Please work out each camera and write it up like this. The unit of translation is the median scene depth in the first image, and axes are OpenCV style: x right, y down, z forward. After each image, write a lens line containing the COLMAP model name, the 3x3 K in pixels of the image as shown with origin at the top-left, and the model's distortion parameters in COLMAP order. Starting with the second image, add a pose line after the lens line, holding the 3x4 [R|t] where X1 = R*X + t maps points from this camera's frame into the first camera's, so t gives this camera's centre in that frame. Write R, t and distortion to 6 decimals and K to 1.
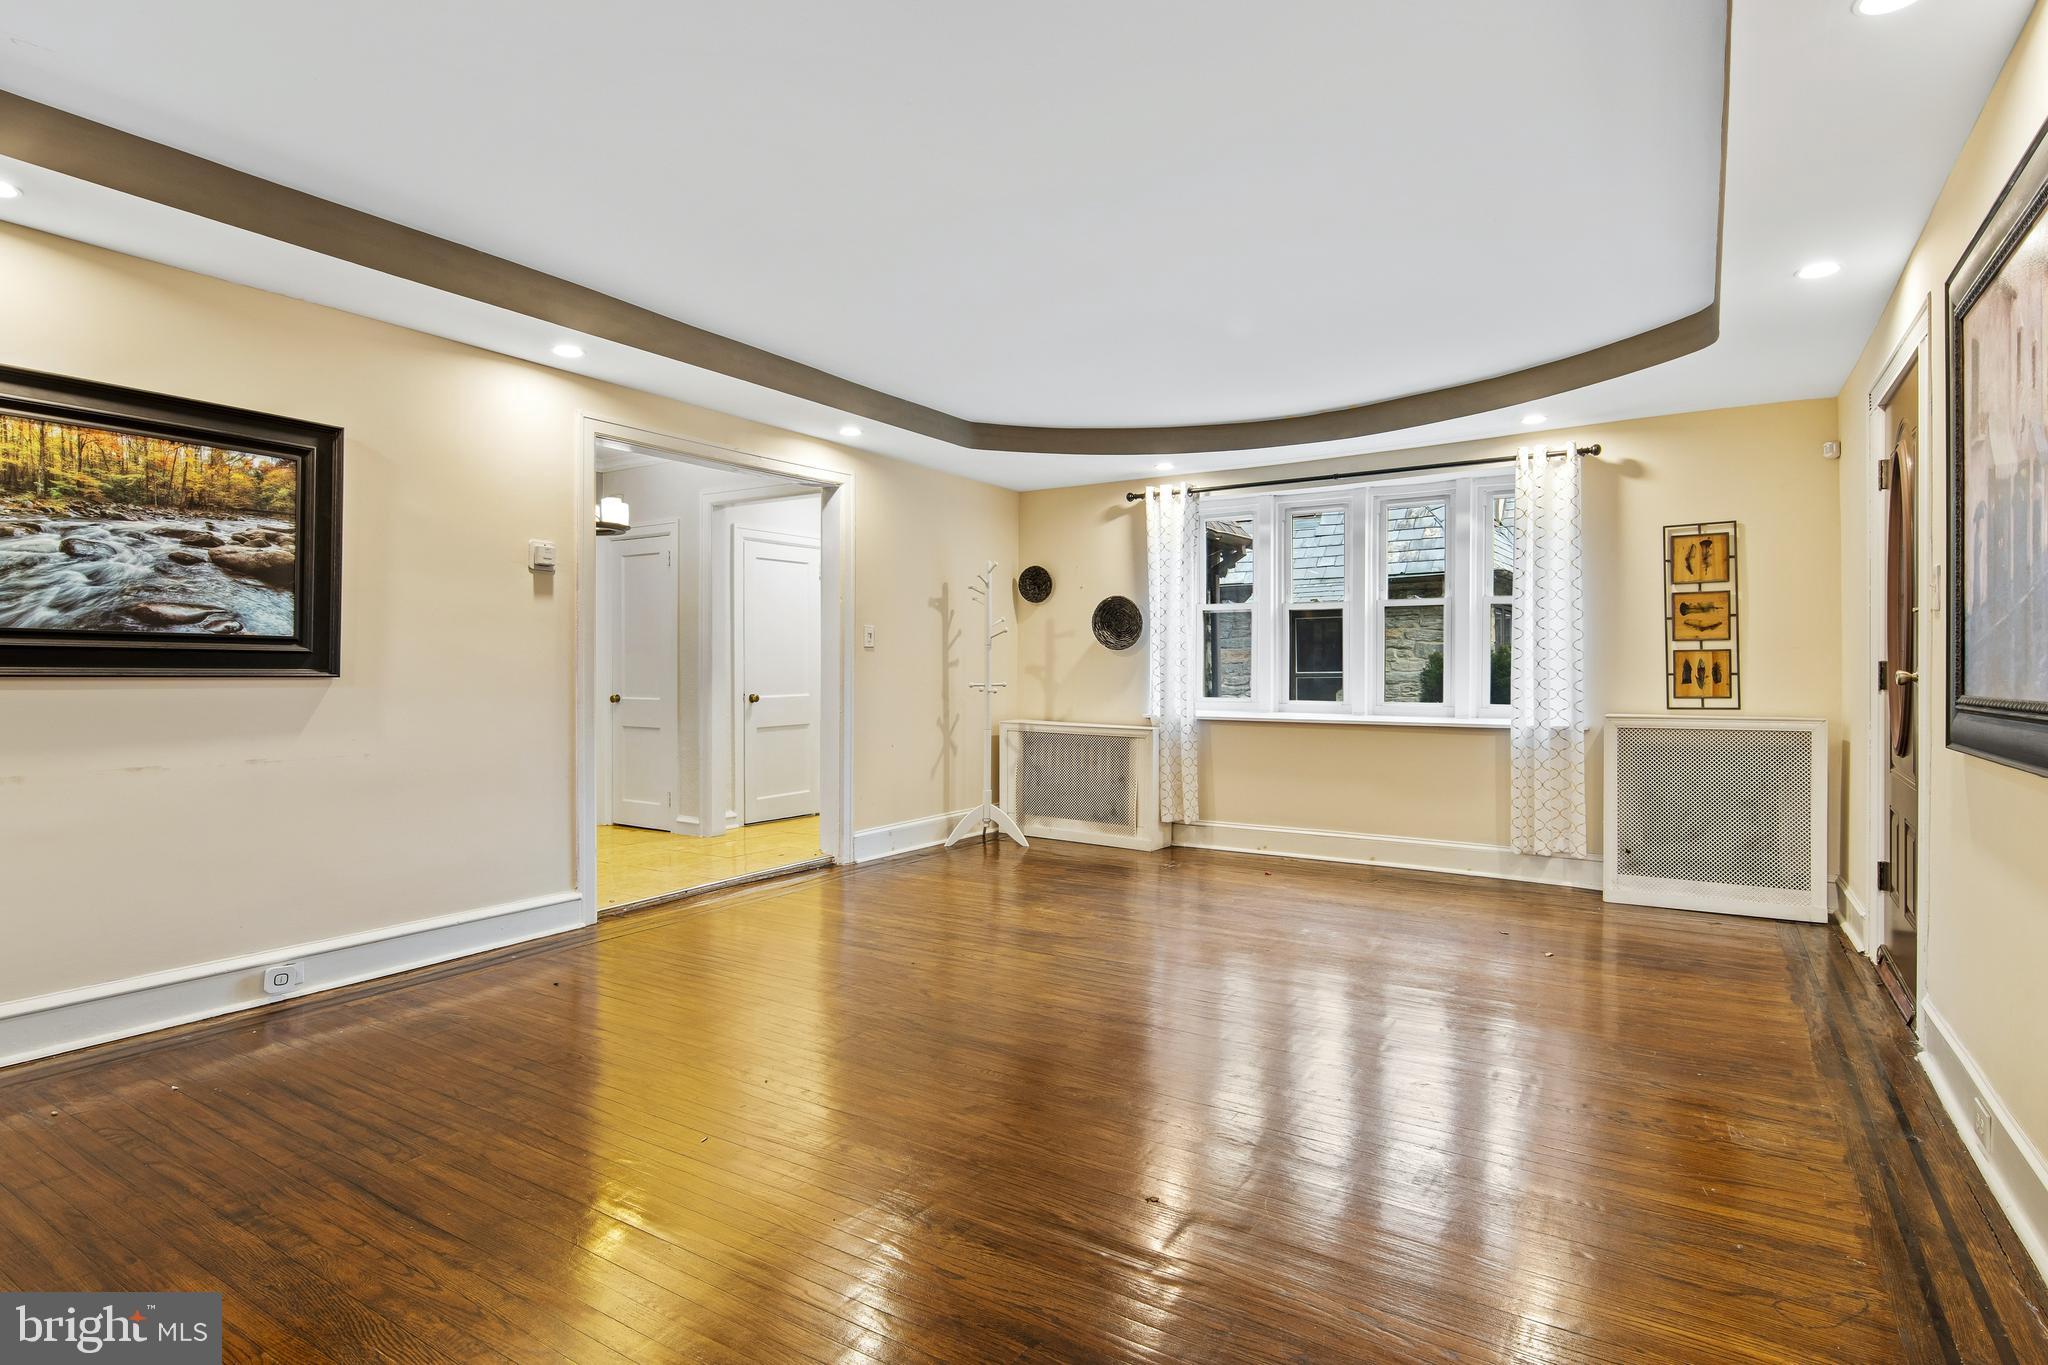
lens RADIAL K [[1050.0, 0, 1024.0], [0, 1050.0, 682.5], [0, 0, 1]] dist [0.000497, -0.000026]
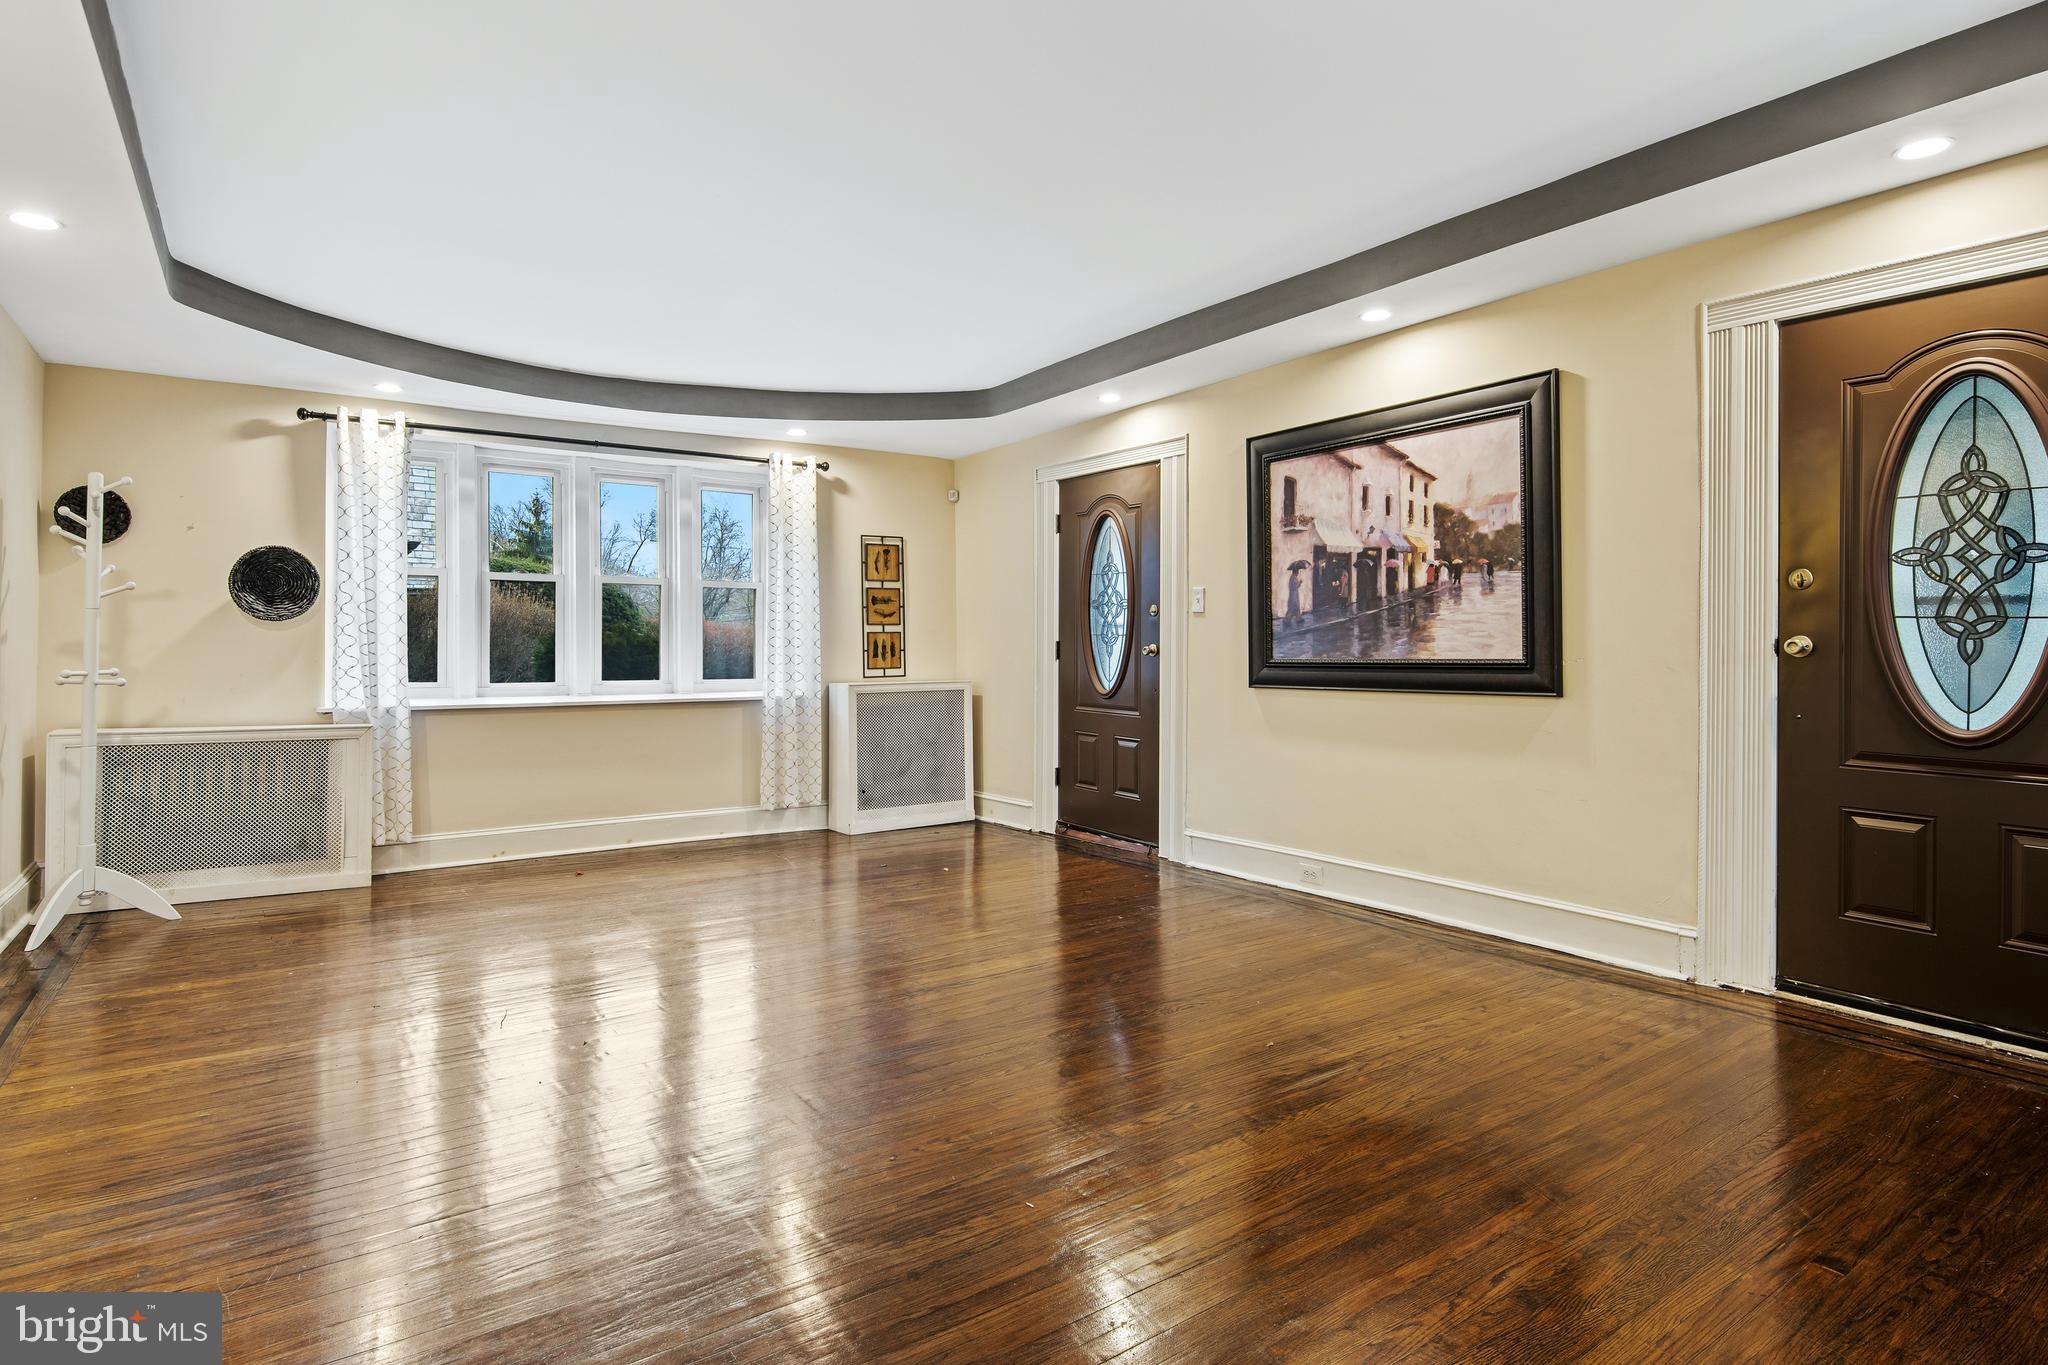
lens RADIAL K [[1064.8, 0, 1025.2], [0, 1064.8, 661.8], [0, 0, 1]] dist [0.003212, -0.000459]
pose [[0.379567, -0.013072, 0.925072, -0.496865], [0.014853, 0.999857, 0.008035, -0.001859], [-0.925045, 0.010690, 0.379707, 0.312275]]
